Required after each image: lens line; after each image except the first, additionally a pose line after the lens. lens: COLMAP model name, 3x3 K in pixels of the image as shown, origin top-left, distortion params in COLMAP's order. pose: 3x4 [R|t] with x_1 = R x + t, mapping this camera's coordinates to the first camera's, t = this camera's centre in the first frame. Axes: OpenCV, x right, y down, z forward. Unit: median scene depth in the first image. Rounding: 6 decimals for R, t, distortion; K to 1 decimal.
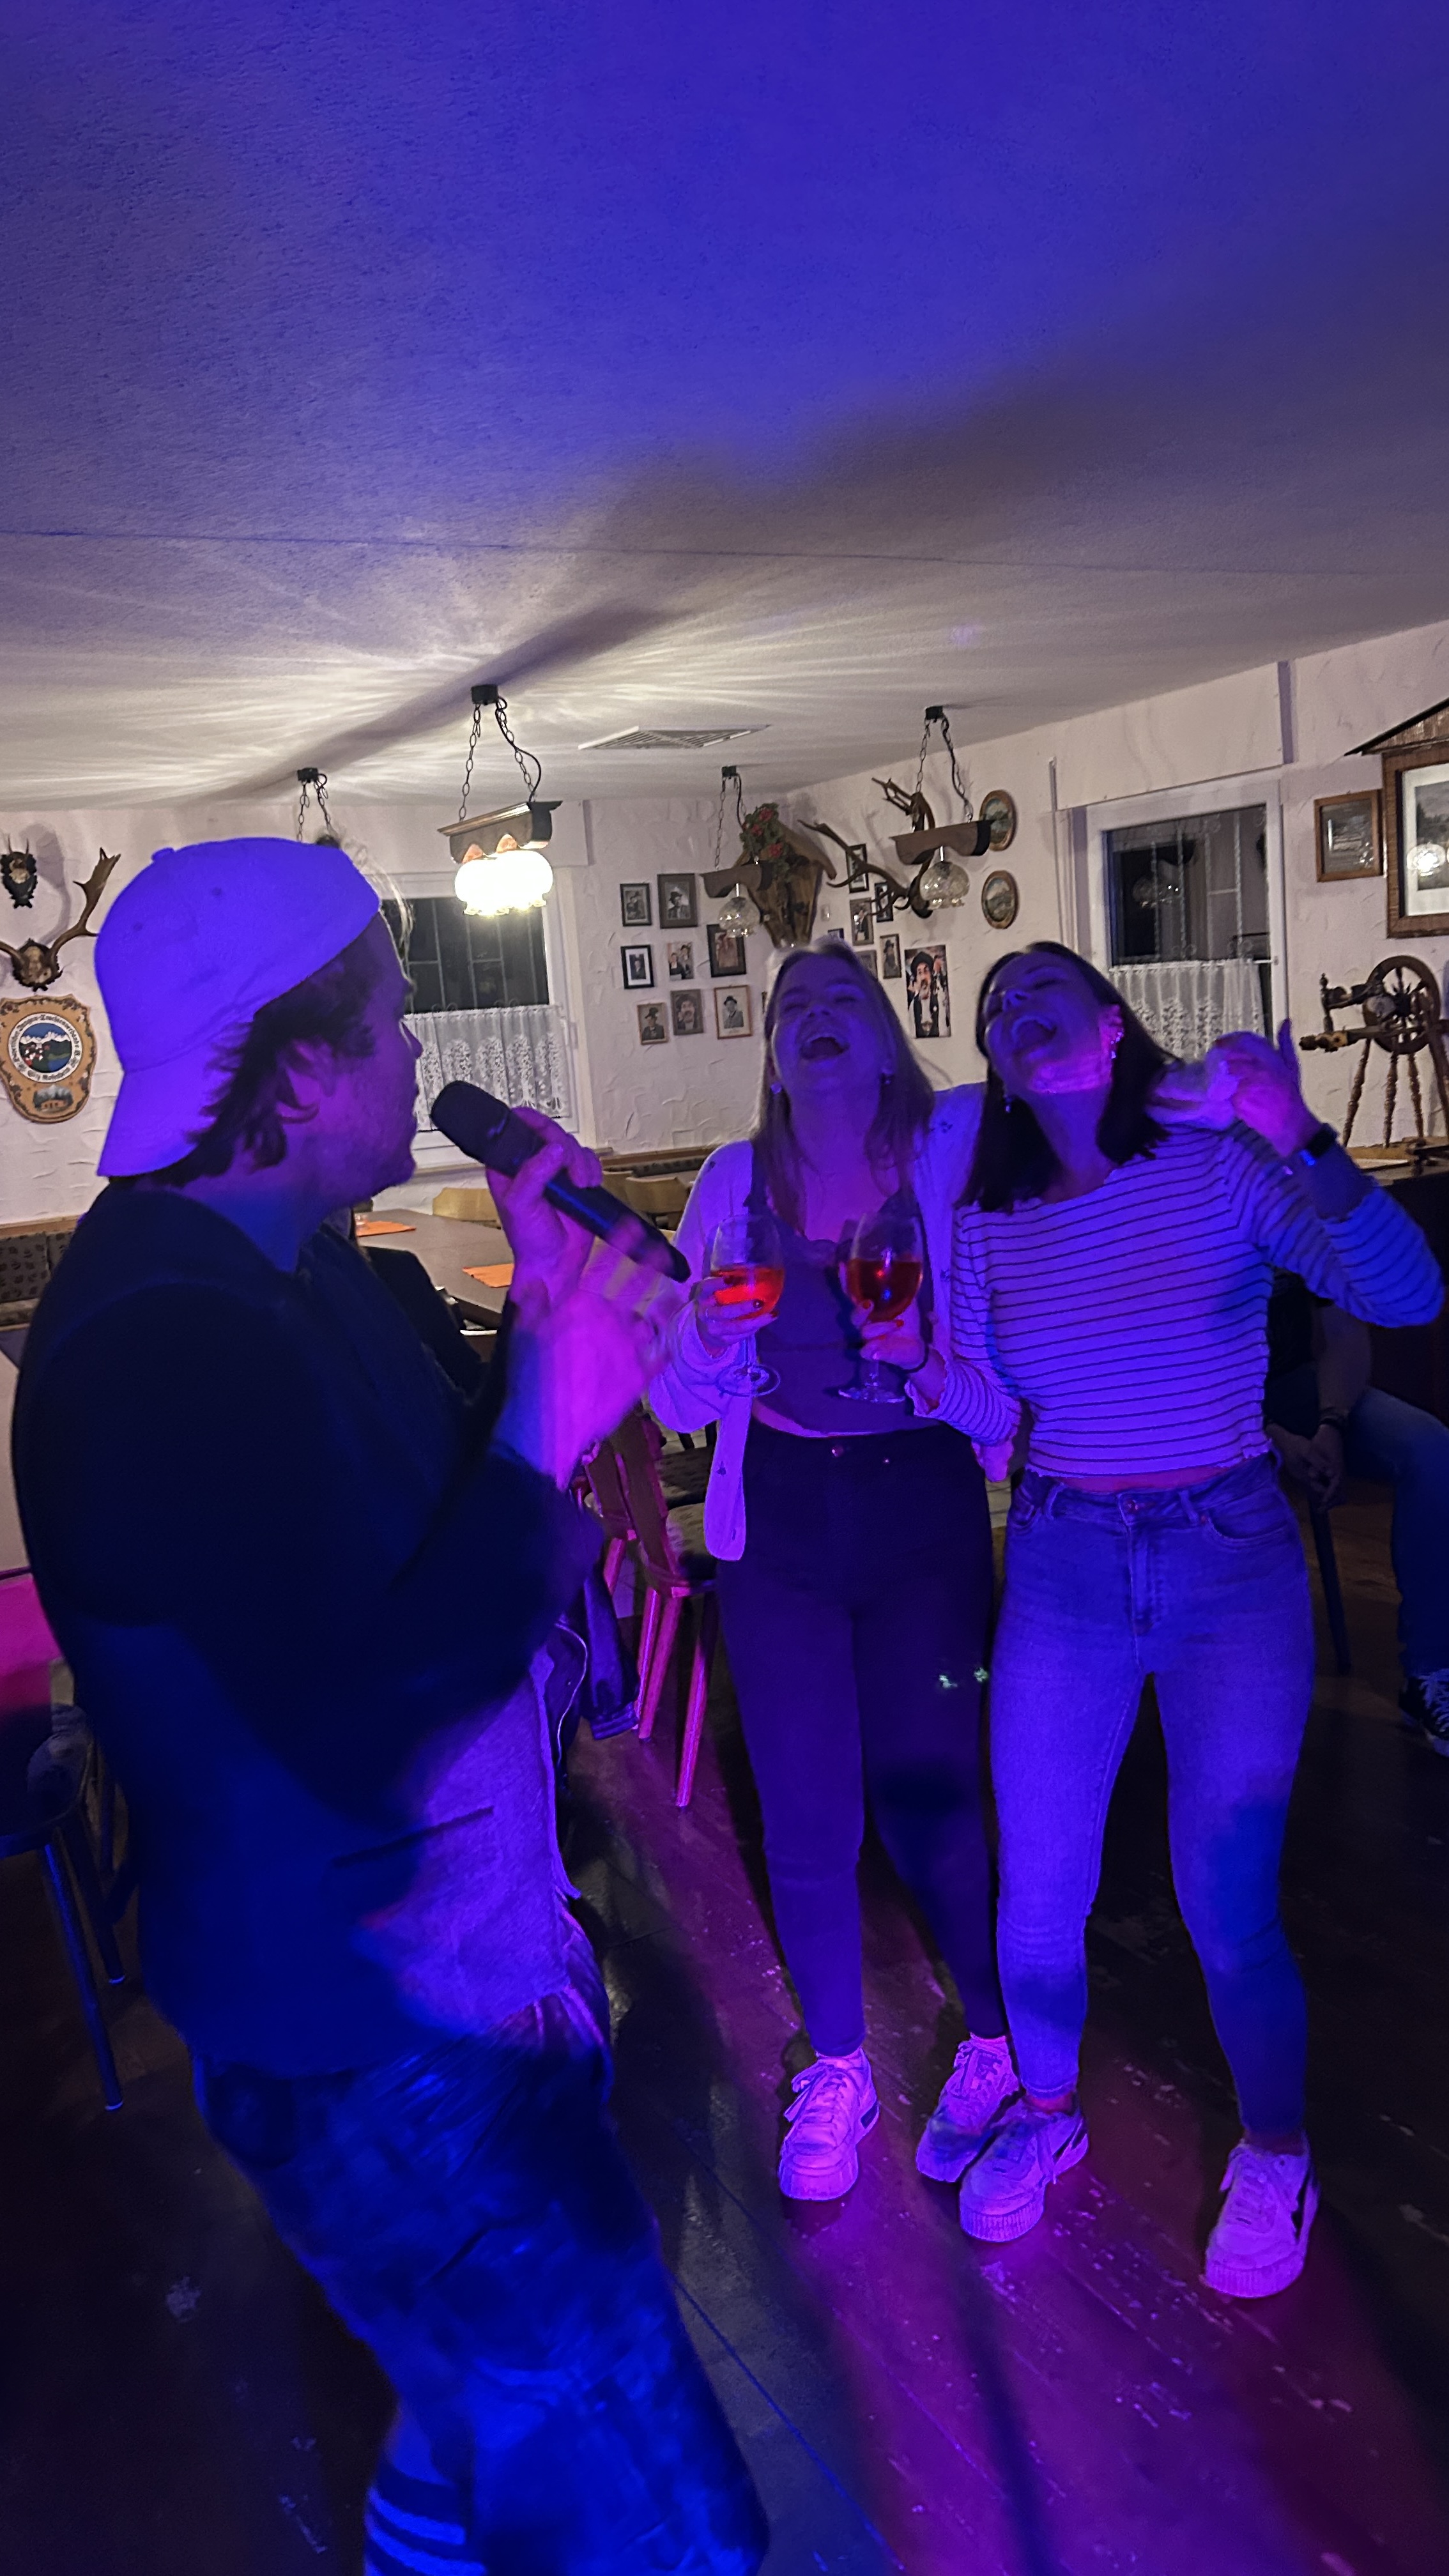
lens RADIAL K [[1926.6, 0, 722.7], [0, 1926.6, 1288.6], [0, 0, 1]] dist [-0.004463, -0.009274]
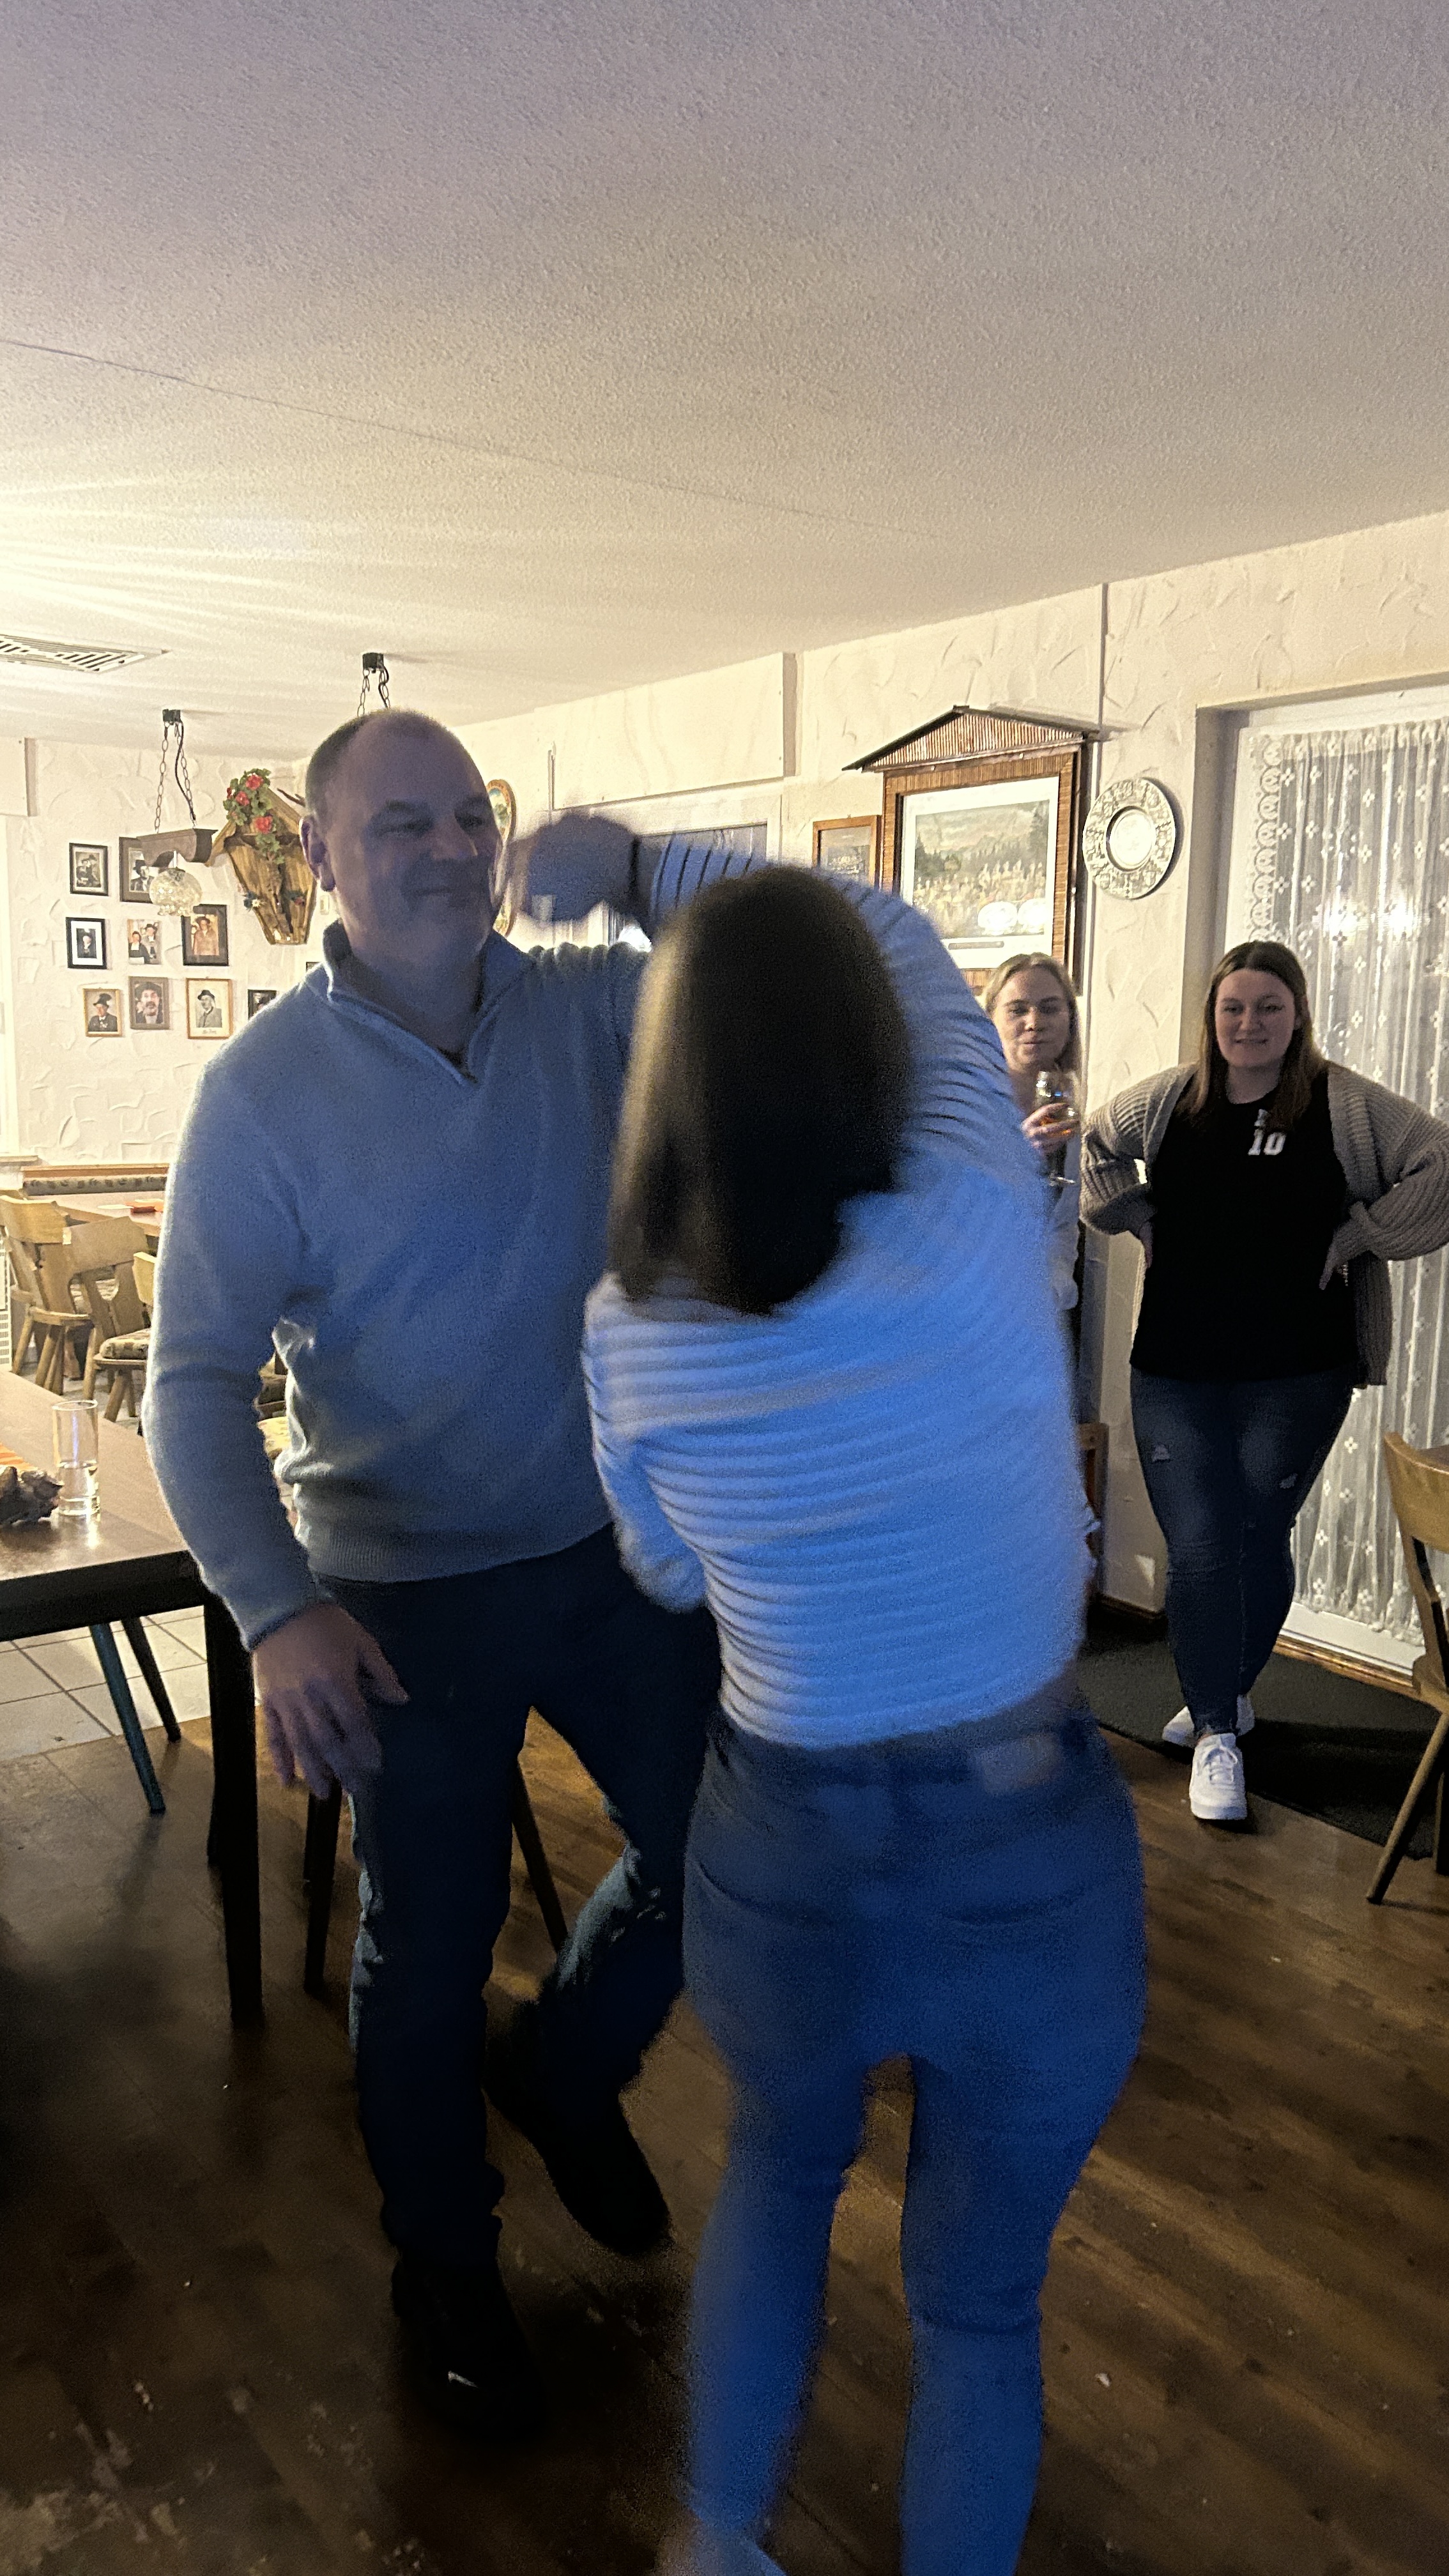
lens RADIAL K [[1926.6, 0, 726.6], [0, 1926.6, 1288.6], [0, 0, 1]] dist [-0.004463, -0.009274]
pose [[0.982079, 0.077730, 0.171693, 0.097546], [-0.075974, 0.996968, -0.016784, -0.024183], [-0.172477, 0.003439, 0.985007, 0.126670]]
